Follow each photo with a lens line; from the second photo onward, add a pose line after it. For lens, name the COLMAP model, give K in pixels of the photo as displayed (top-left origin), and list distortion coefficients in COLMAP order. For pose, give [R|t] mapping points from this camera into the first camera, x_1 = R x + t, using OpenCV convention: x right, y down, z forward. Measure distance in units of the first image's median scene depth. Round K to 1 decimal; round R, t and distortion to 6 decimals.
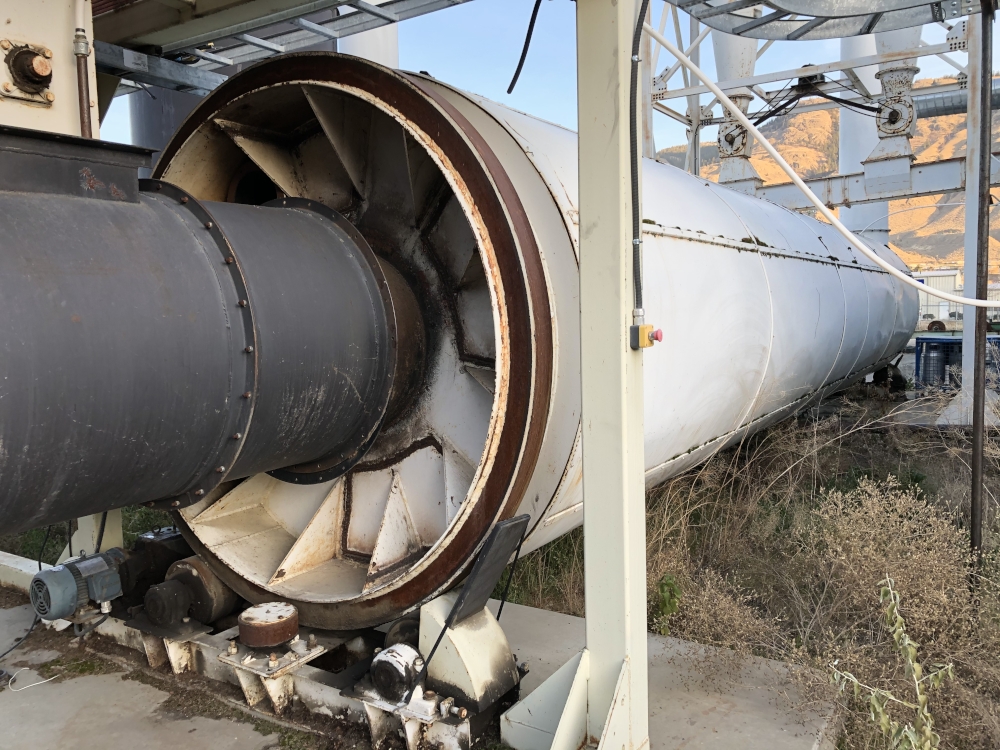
lens RADIAL K [[816.5, 0, 497.4], [0, 816.5, 373.7], [0, 0, 1]] dist [0.006654, -0.013019]
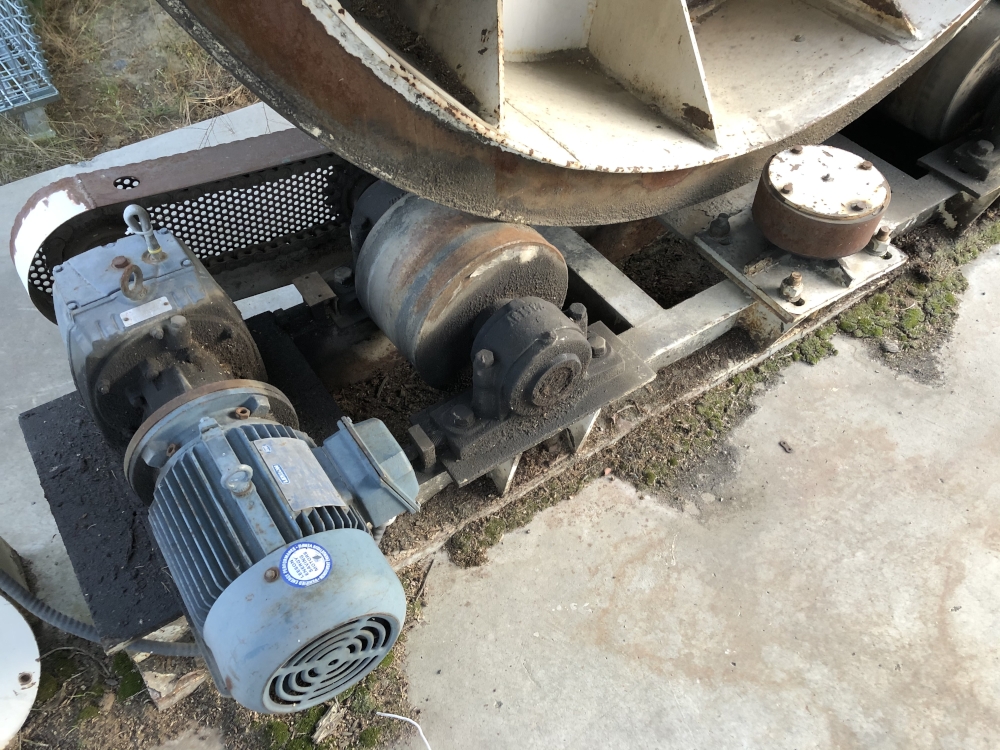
lens RADIAL K [[816.5, 0, 499.9], [0, 816.5, 374.3], [0, 0, 1]] dist [0.006654, -0.013019]
pose [[0.399974, -0.690618, 0.602551, -0.420630], [0.056690, 0.674812, 0.735809, 0.008403], [-0.914772, -0.260146, 0.309058, 0.590308]]
